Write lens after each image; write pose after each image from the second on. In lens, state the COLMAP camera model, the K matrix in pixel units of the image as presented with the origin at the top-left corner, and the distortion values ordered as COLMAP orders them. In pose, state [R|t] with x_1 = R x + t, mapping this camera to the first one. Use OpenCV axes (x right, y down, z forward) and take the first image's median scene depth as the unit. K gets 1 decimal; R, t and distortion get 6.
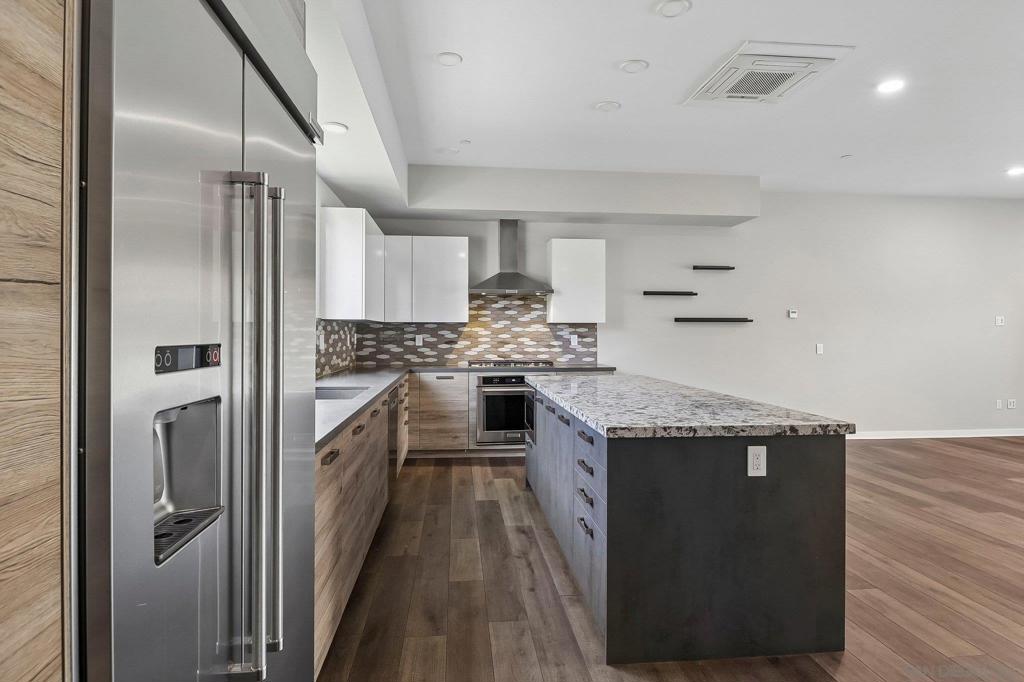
lens RADIAL K [[543.9, 0, 514.1], [0, 543.9, 330.1], [0, 0, 1]] dist [-0.007641, -0.001029]
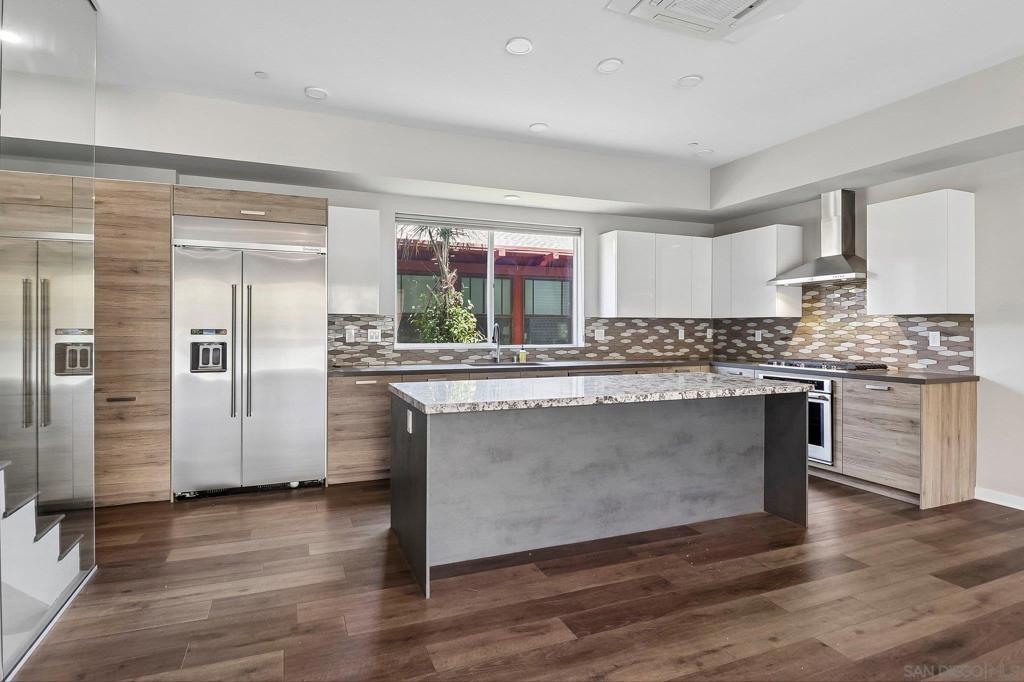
lens RADIAL K [[543.9, 0, 514.1], [0, 543.9, 330.1], [0, 0, 1]] dist [-0.007641, -0.001029]
pose [[0.297410, 0.003867, -0.954742, 0.623967], [0.002000, 0.999987, 0.004673, 0.002869], [0.954748, -0.003299, 0.297398, 0.286026]]
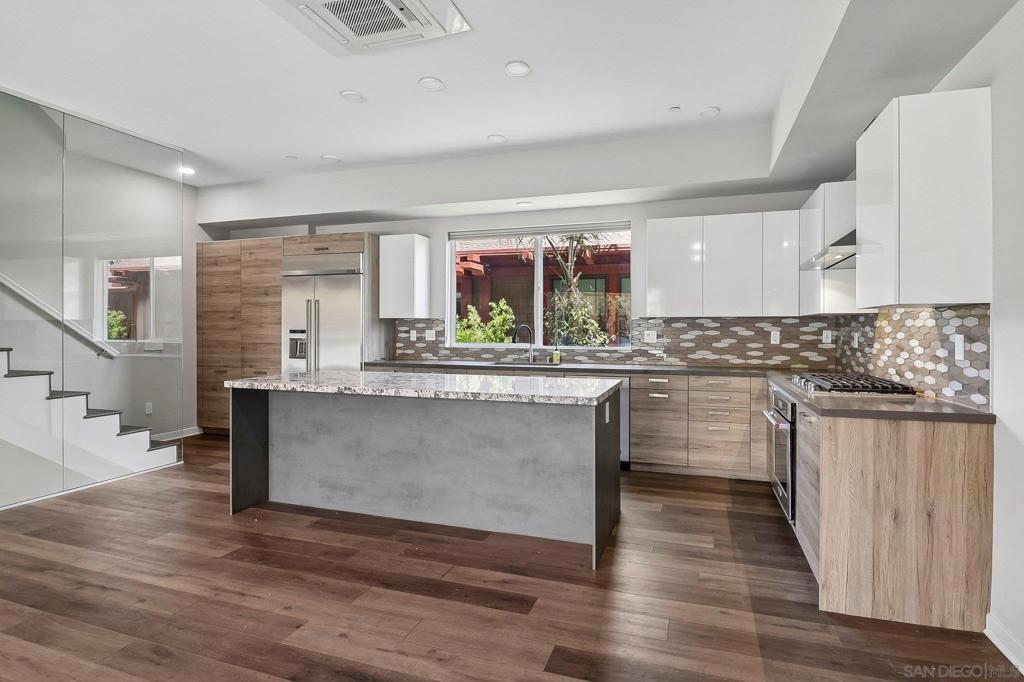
lens RADIAL K [[543.9, 0, 514.1], [0, 543.9, 330.1], [0, 0, 1]] dist [-0.007641, -0.001029]
pose [[-0.409798, 0.000087, -0.912176, 0.628792], [0.001241, 0.999999, -0.000462, 0.005540], [0.912175, -0.001321, -0.409798, 0.878913]]
